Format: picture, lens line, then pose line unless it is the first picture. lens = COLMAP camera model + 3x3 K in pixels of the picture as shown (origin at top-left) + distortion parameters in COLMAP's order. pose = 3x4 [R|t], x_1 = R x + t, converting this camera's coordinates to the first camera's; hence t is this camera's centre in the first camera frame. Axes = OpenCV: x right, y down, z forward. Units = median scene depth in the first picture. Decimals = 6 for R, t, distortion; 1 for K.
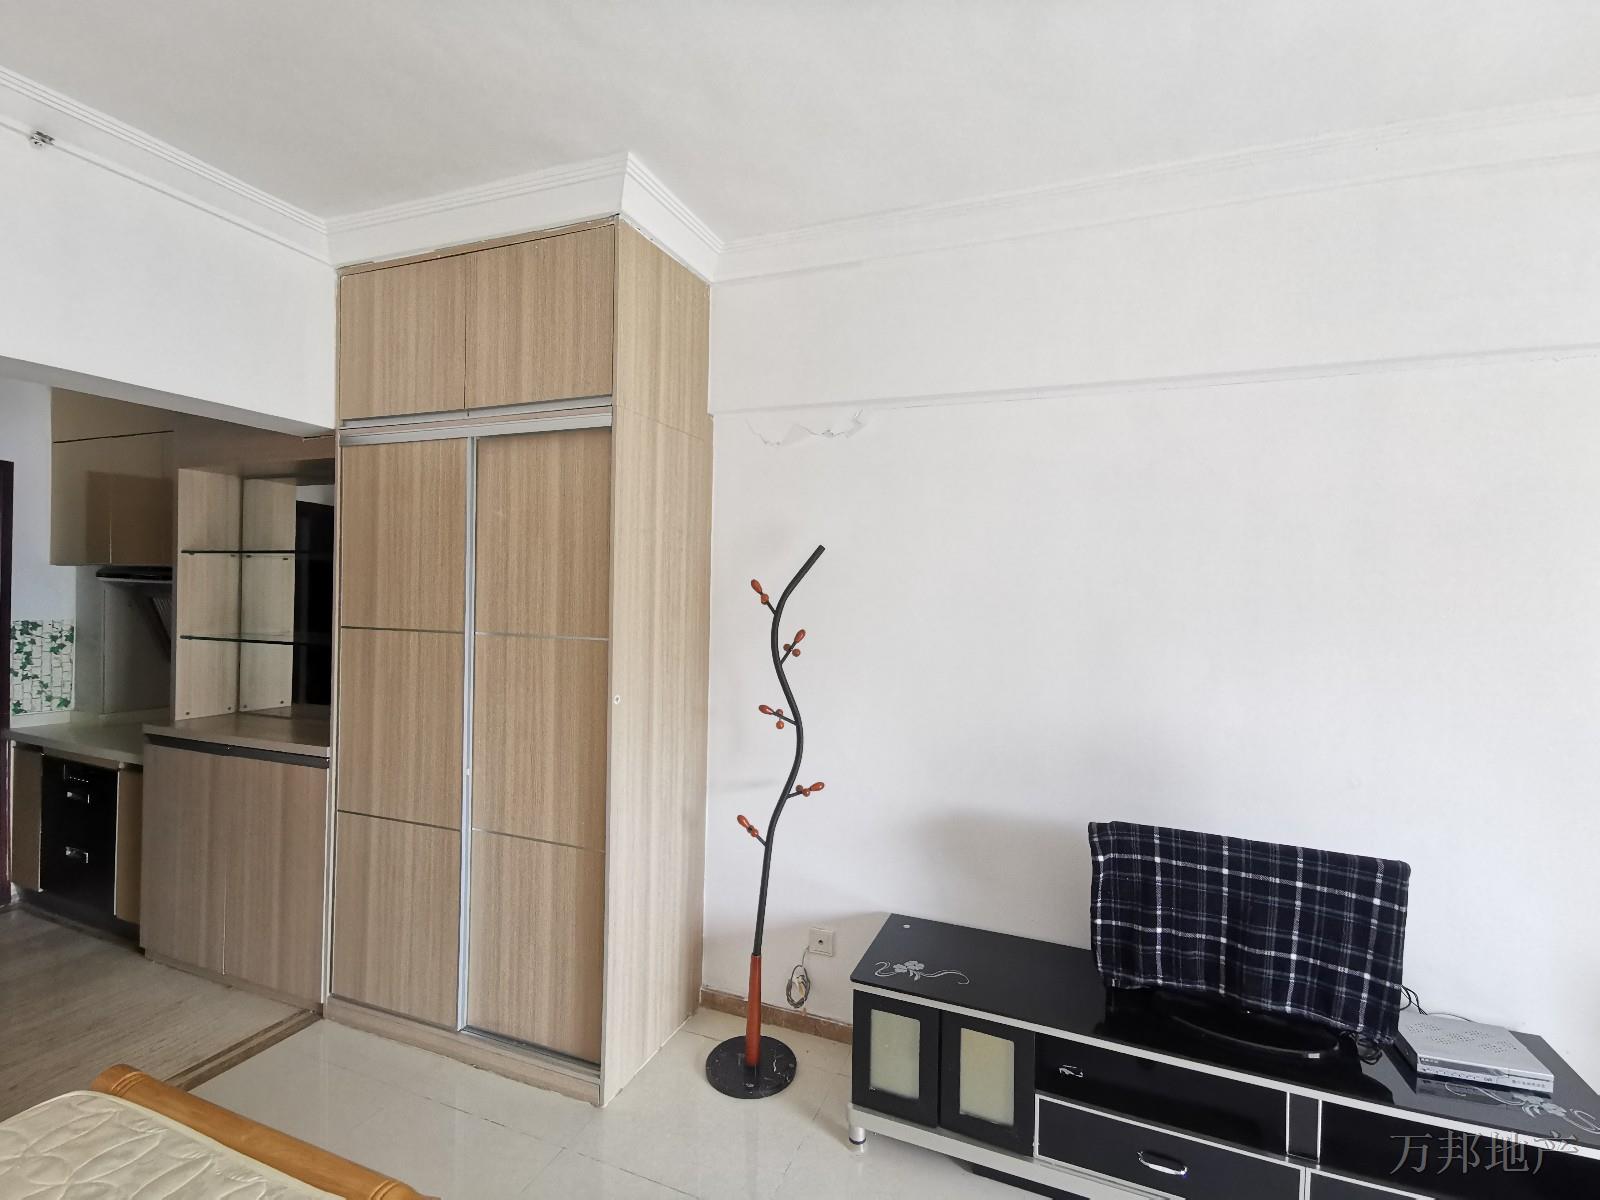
lens RADIAL K [[753.6, 0, 811.0], [0, 753.6, 598.5], [0, 0, 1]] dist [0.008235, 0.000019]
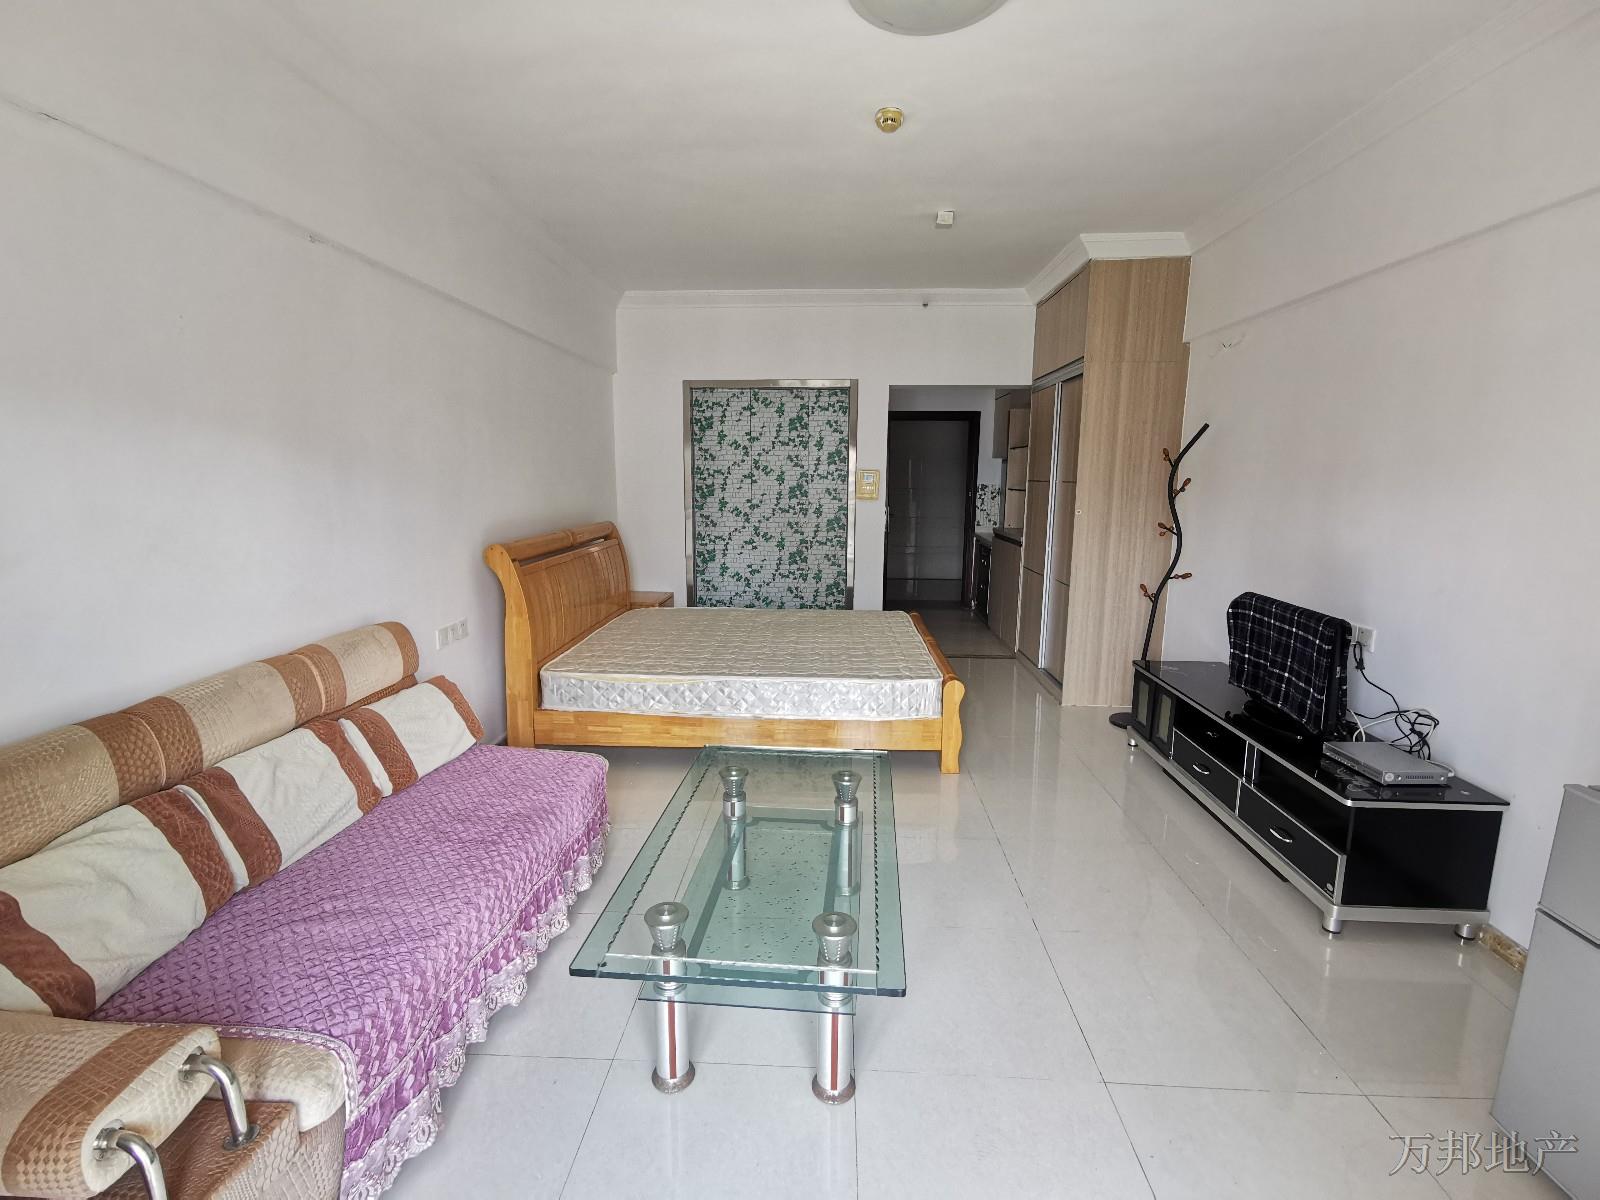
lens RADIAL K [[753.6, 0, 806.3], [0, 753.6, 605.3], [0, 0, 1]] dist [0.008235, 0.000019]
pose [[0.334344, 0.143865, -0.931406, 1.219801], [-0.009793, 0.988757, 0.149208, 0.075322], [0.942400, -0.040765, 0.331994, -0.312074]]
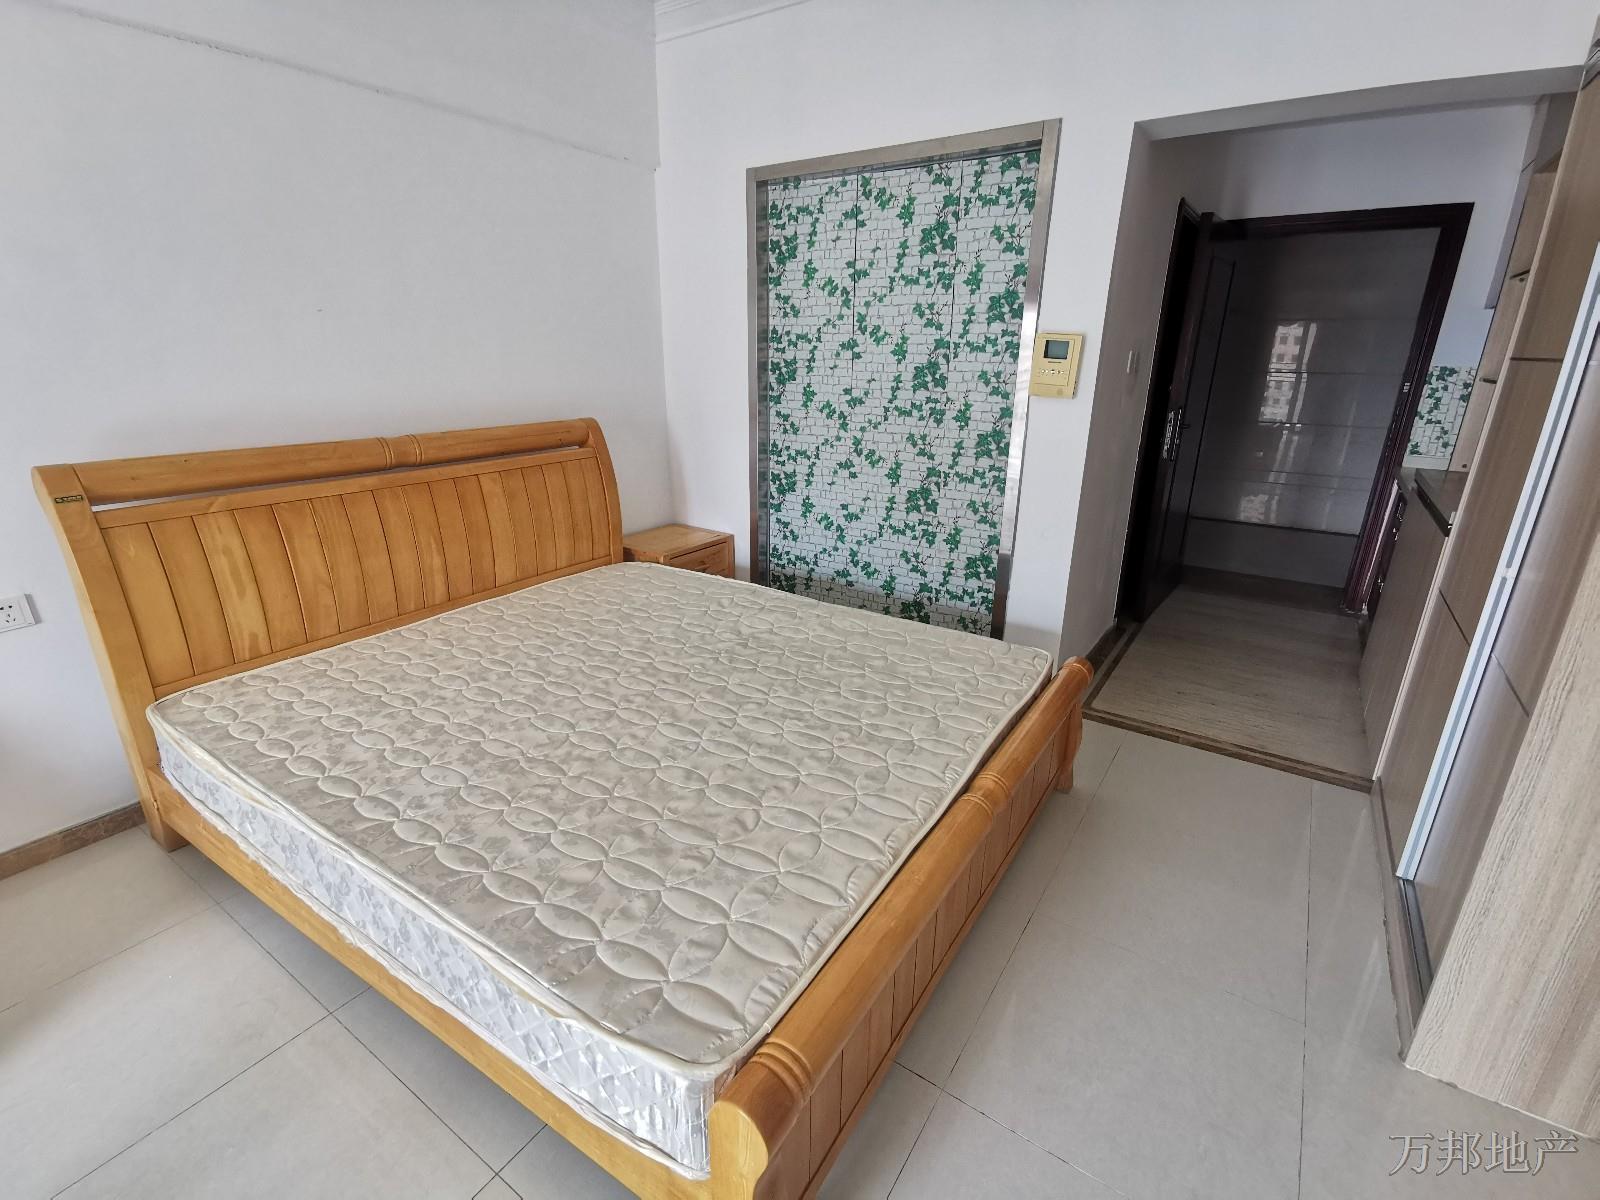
lens RADIAL K [[753.6, 0, 791.4], [0, 753.6, 599.8], [0, 0, 1]] dist [0.008235, 0.000019]
pose [[-0.210292, 0.292489, -0.932860, 0.328664], [-0.026053, 0.952182, 0.304420, 0.054921], [0.977291, 0.088321, -0.192616, 0.467813]]
